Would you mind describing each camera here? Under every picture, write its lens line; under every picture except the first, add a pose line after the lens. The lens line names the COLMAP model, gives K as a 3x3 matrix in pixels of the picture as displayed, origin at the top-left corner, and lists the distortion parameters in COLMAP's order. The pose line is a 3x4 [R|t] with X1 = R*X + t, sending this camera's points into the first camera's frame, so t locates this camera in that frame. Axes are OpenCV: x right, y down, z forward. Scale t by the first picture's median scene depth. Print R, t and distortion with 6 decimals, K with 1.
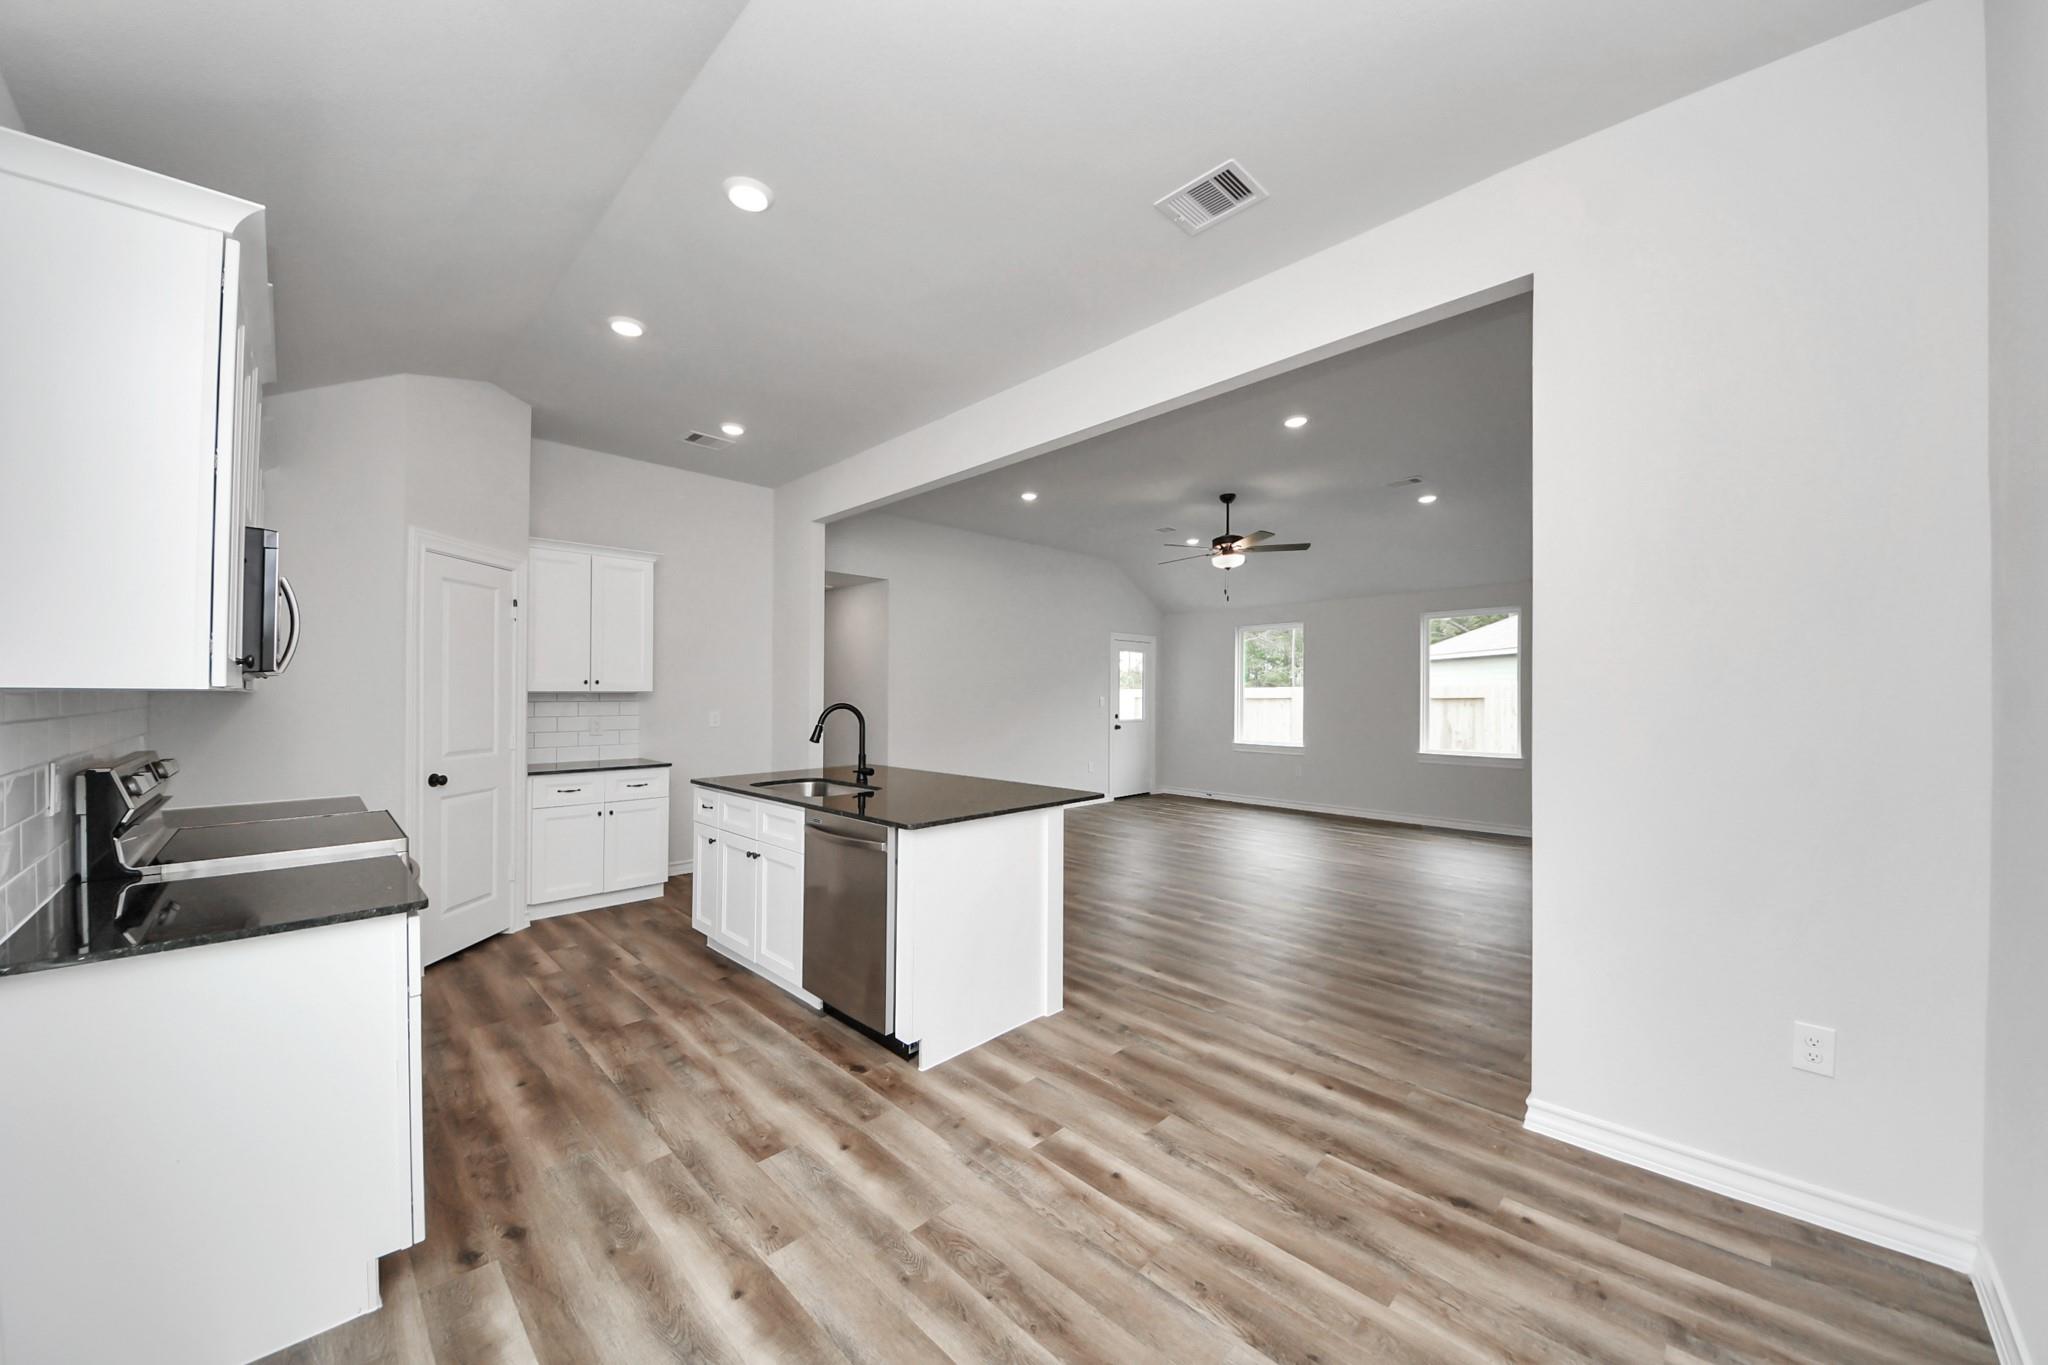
lens RADIAL K [[732.3, 0, 1022.4], [0, 732.3, 688.8], [0, 0, 1]] dist [0.008933, -0.007353]
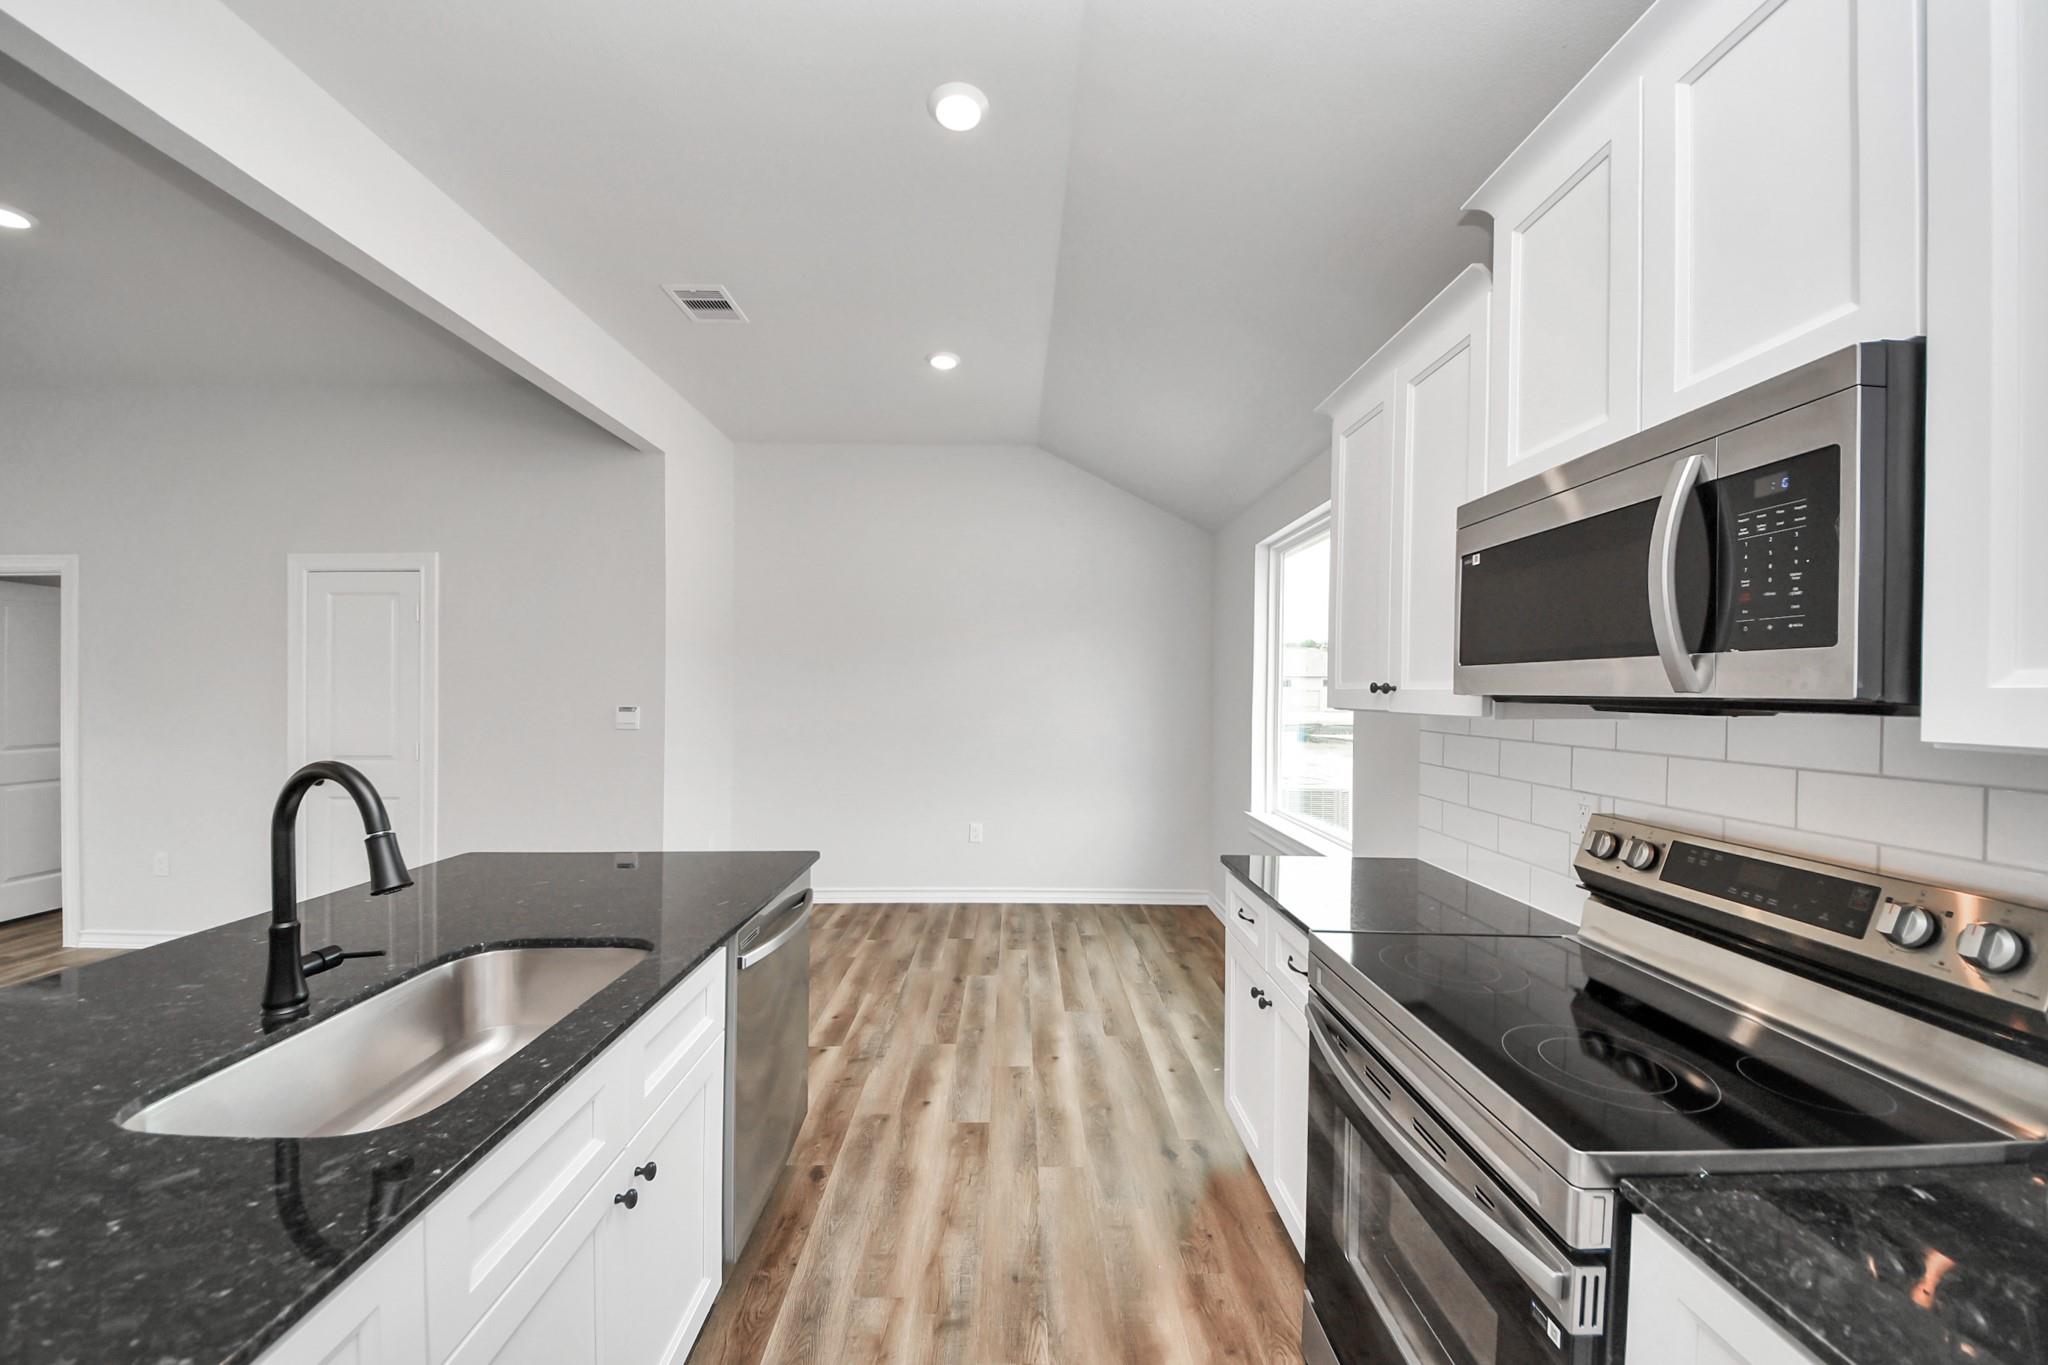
lens RADIAL K [[732.3, 0, 1015.0], [0, 732.3, 686.8], [0, 0, 1]] dist [0.008933, -0.007353]
pose [[-0.706830, -0.003917, 0.707373, -0.763682], [-0.009022, 0.999953, -0.003478, -0.016806], [-0.707326, -0.008840, -0.706832, 1.141016]]
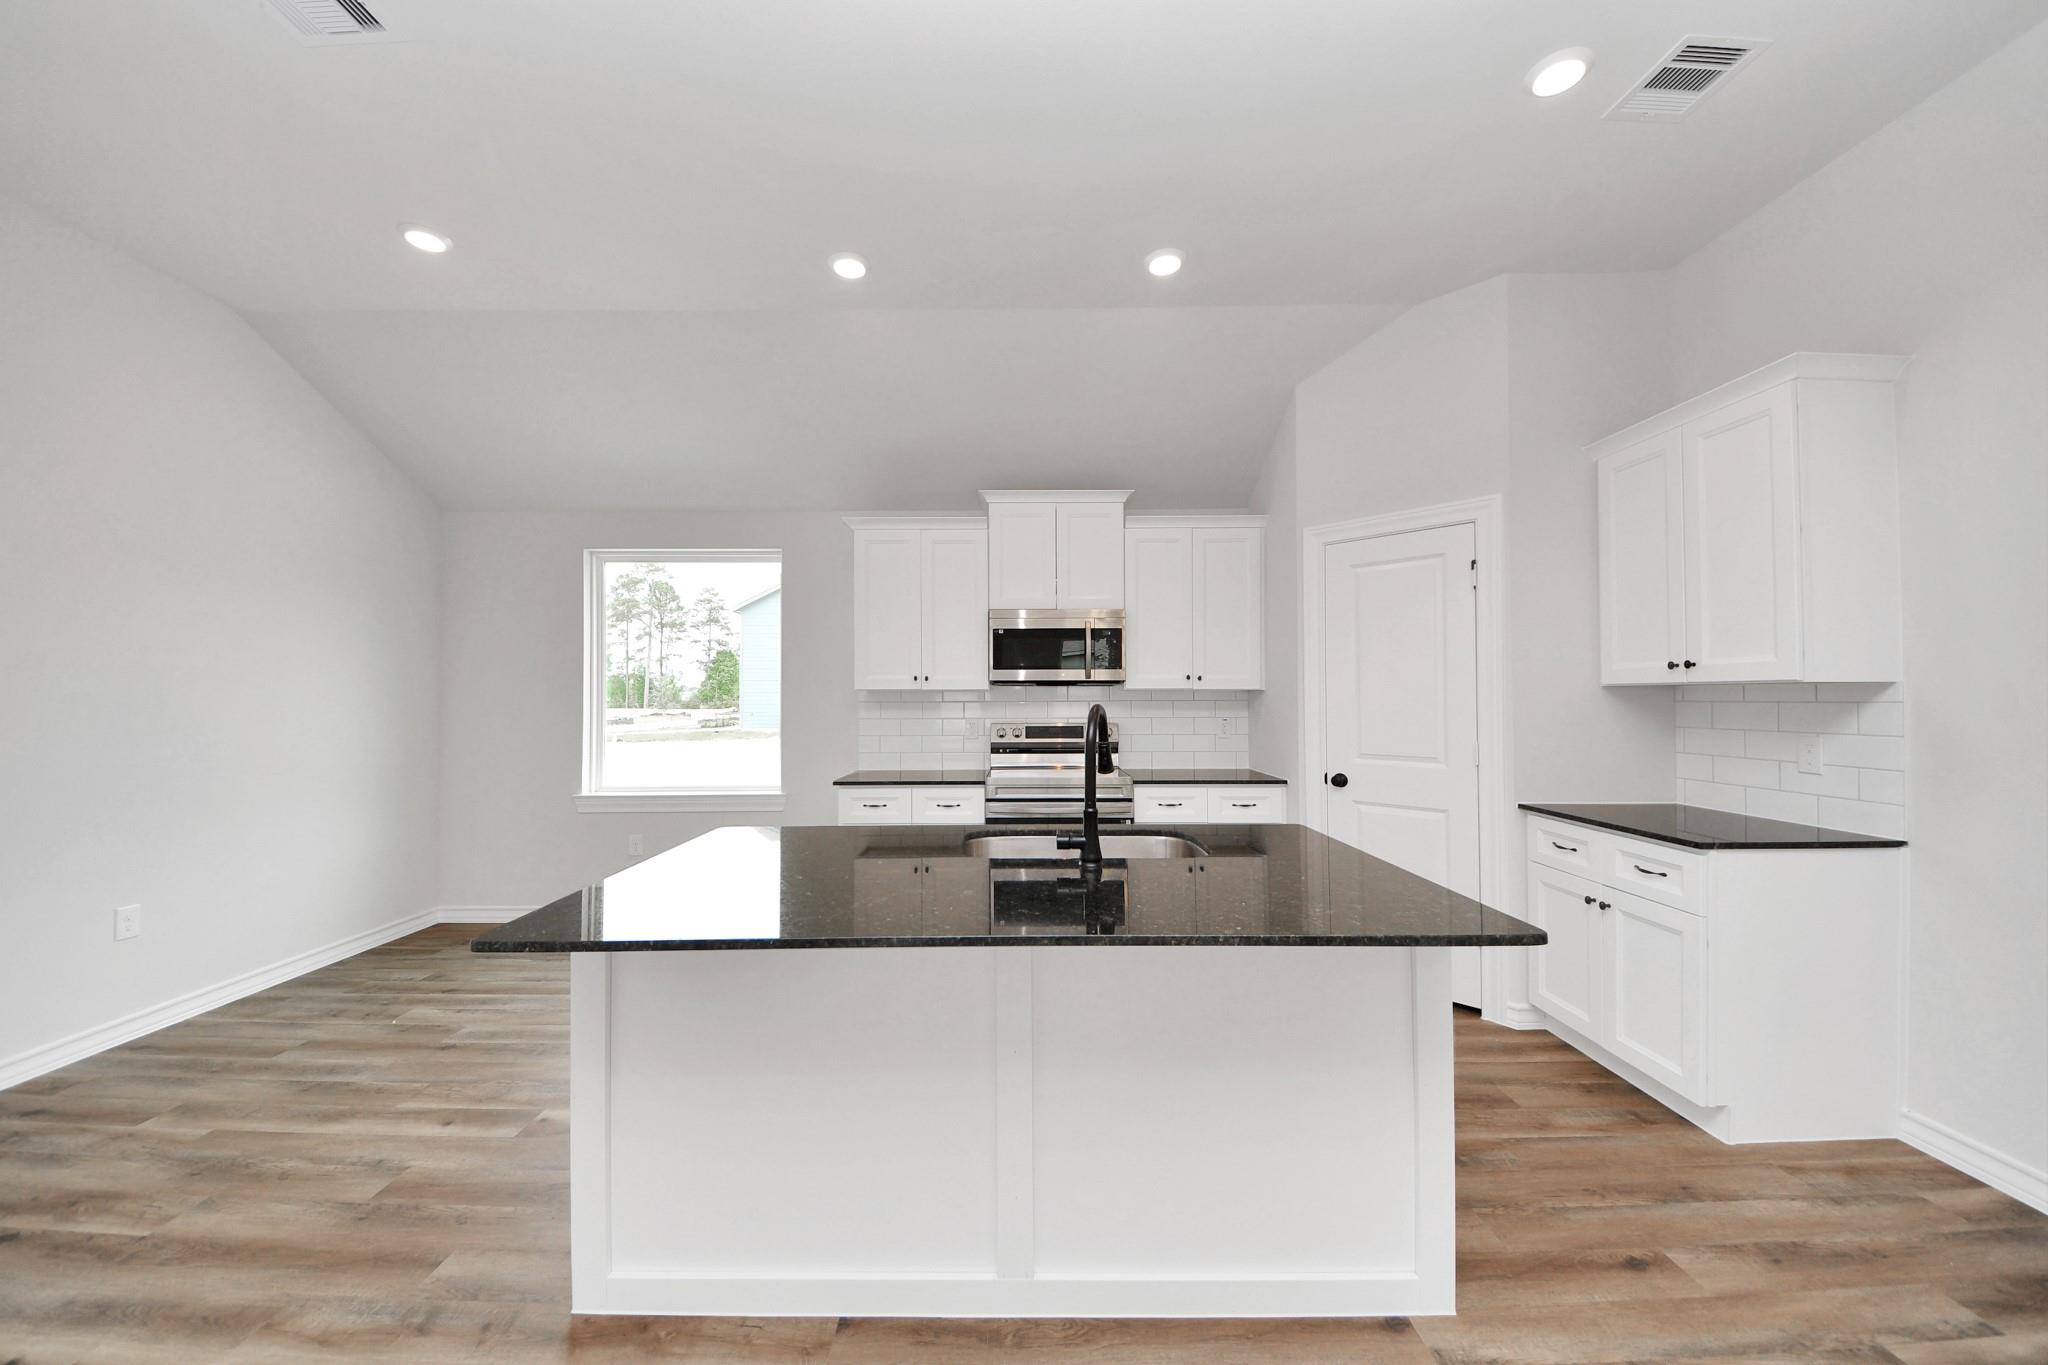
lens RADIAL K [[732.3, 0, 1010.4], [0, 732.3, 675.1], [0, 0, 1]] dist [0.008933, -0.007353]
pose [[-0.719588, -0.016699, -0.694200, 0.186672], [0.007903, 0.999449, -0.032234, 0.016649], [0.694356, -0.028681, -0.719060, 1.505093]]
